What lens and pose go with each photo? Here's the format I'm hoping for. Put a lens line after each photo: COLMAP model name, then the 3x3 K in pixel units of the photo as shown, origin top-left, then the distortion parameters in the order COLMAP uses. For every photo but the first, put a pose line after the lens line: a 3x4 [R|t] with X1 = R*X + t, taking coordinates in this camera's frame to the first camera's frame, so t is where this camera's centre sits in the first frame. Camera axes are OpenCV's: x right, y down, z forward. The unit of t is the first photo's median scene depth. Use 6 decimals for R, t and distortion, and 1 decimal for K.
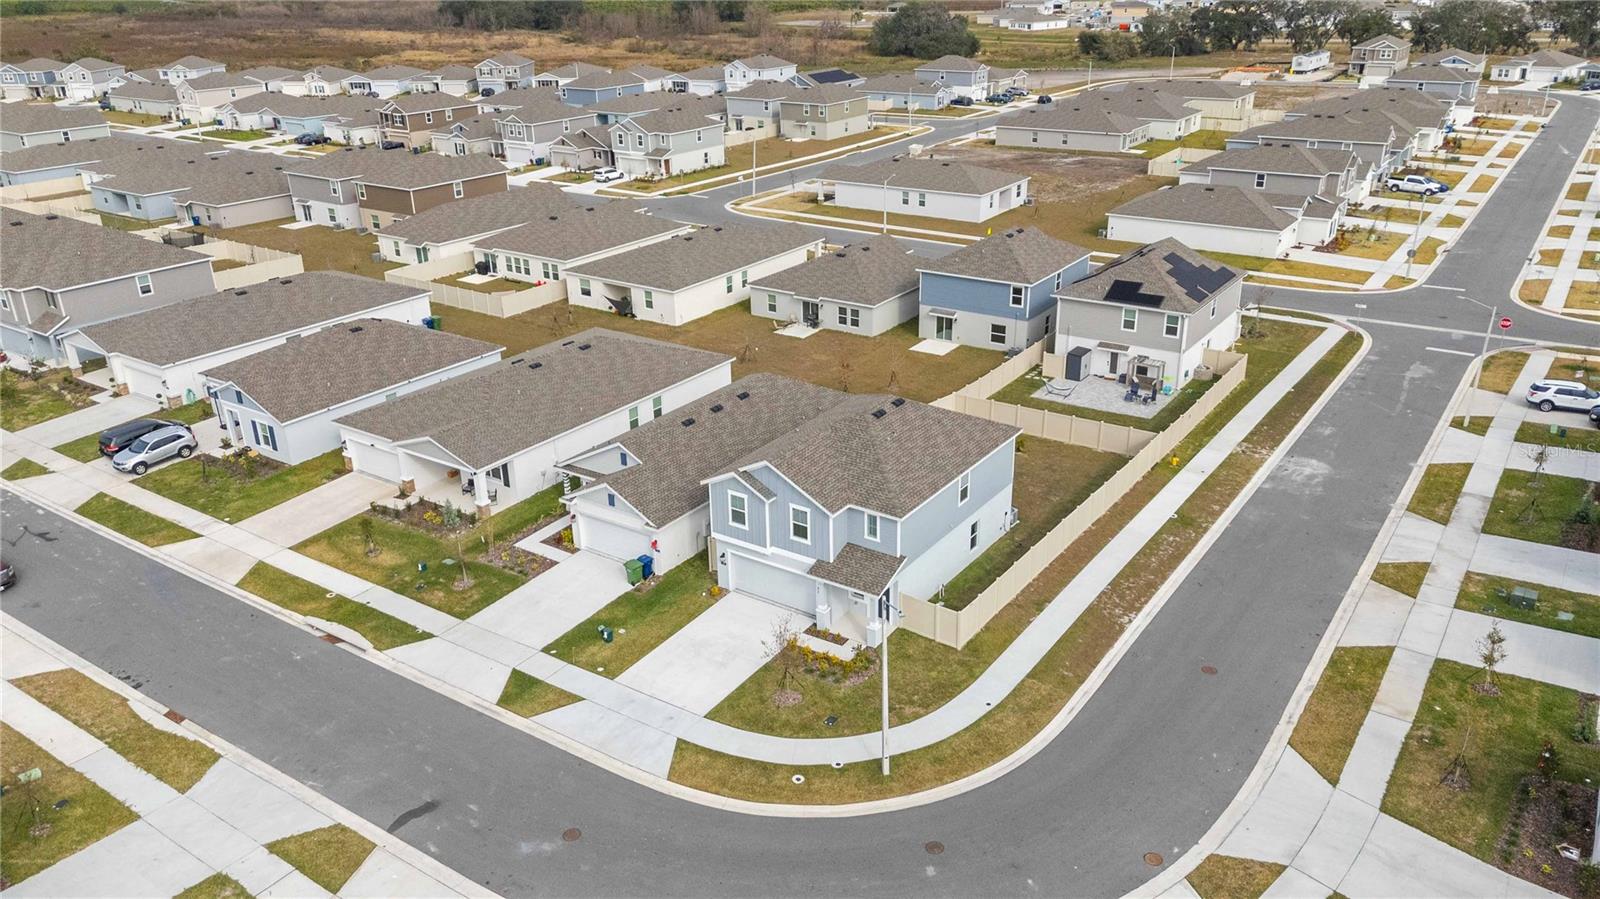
lens RADIAL K [[1169.0, 0, 805.5], [0, 1169.0, 452.8], [0, 0, 1]] dist [0.092061, -0.104441]
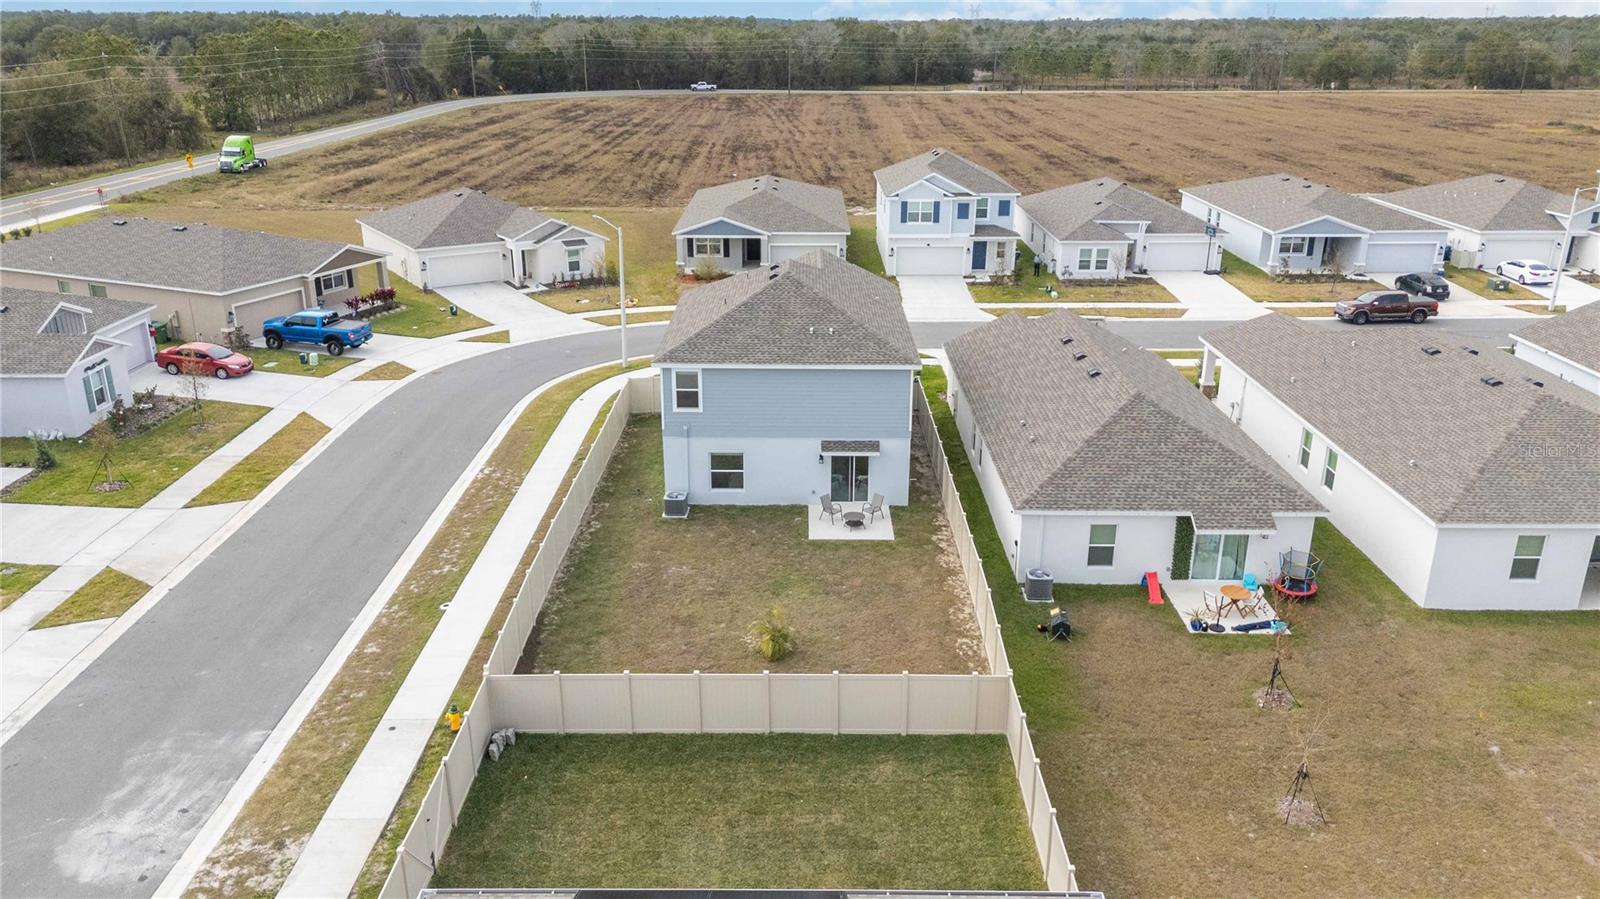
lens RADIAL K [[1169.0, 0, 805.5], [0, 1169.0, 452.8], [0, 0, 1]] dist [0.092061, -0.104441]
pose [[-0.825132, 0.206120, -0.525997, 0.454036], [-0.212438, 0.749524, 0.626965, -0.410201], [0.523477, 0.629070, -0.574668, 1.371382]]
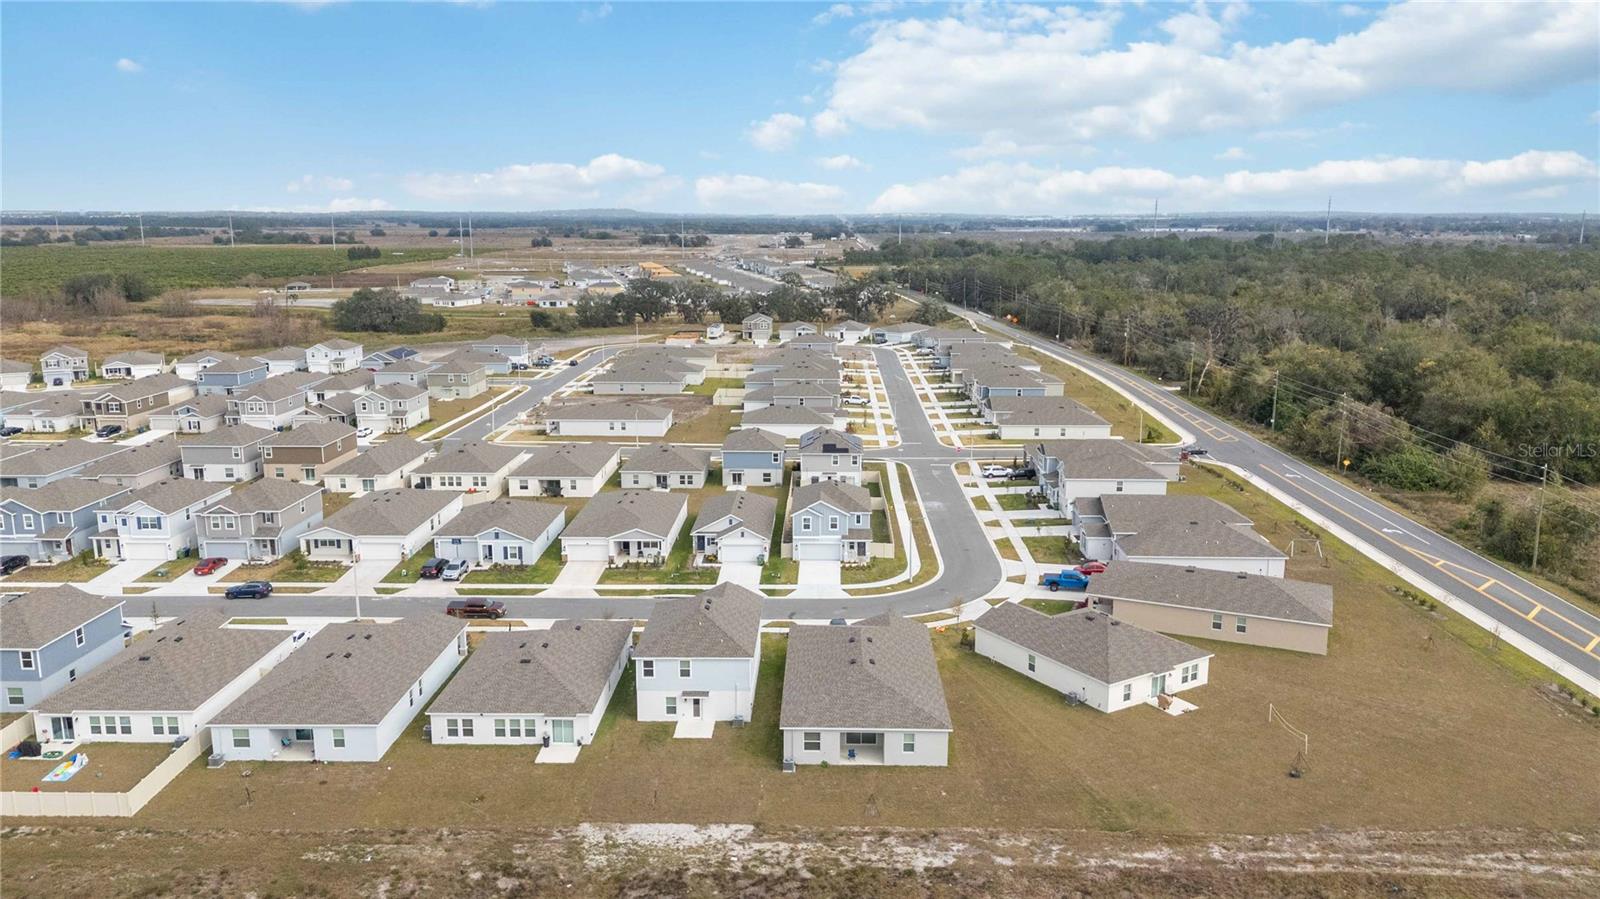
lens RADIAL K [[1169.0, 0, 805.5], [0, 1169.0, 452.8], [0, 0, 1]] dist [0.092061, -0.104441]
pose [[0.836467, -0.092898, 0.540087, -1.206343], [0.201292, 0.968721, -0.145127, 0.227135], [-0.509711, 0.230109, 0.829002, -0.992011]]
